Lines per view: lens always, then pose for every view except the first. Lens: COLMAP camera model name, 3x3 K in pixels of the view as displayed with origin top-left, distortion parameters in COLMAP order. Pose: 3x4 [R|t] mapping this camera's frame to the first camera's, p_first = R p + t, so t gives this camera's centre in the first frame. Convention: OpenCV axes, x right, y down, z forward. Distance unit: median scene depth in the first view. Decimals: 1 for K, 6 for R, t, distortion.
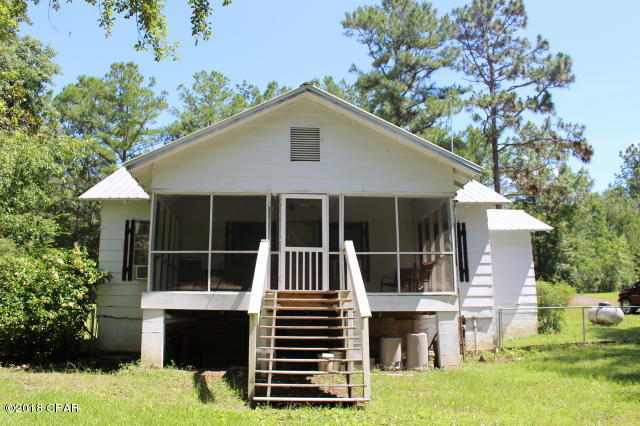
lens RADIAL K [[599.7, 0, 319.2], [0, 599.7, 213.2], [0, 0, 1]] dist [-0.087095, 0.000000]
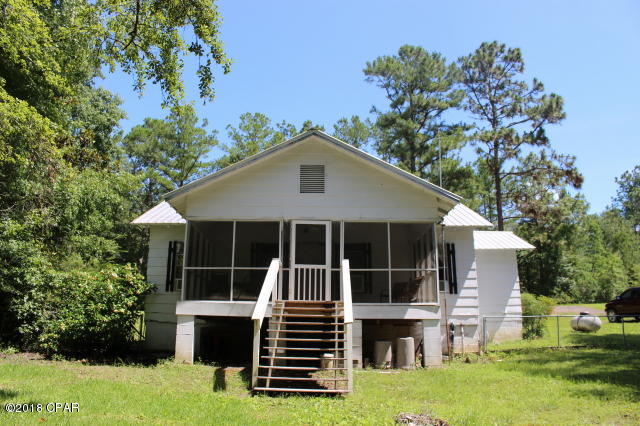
lens RADIAL K [[522.4, 0, 319.6], [0, 522.4, 214.8], [0, 0, 1]] dist [-0.106152, 0.018143]
pose [[0.997824, -0.003477, -0.065845, 0.050133], [0.001186, 0.999393, -0.034808, -0.005198], [0.065927, 0.034654, 0.997223, -0.035274]]
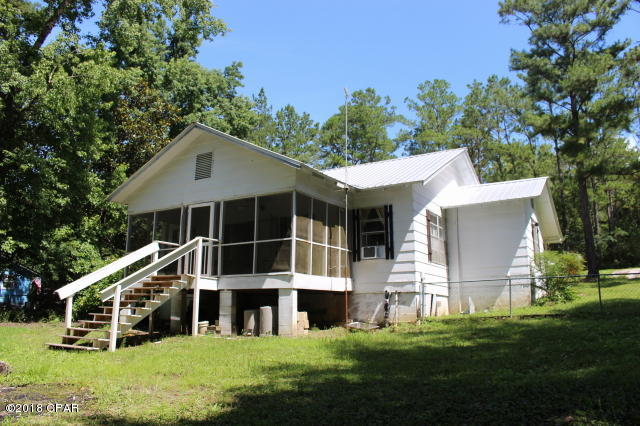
lens RADIAL K [[522.4, 0, 318.7], [0, 522.4, 210.3], [0, 0, 1]] dist [-0.106152, 0.018143]
pose [[0.812388, -0.107377, -0.573146, 0.703401], [0.115818, 0.993029, -0.021879, 0.032848], [0.571500, -0.048606, 0.819161, 0.156659]]
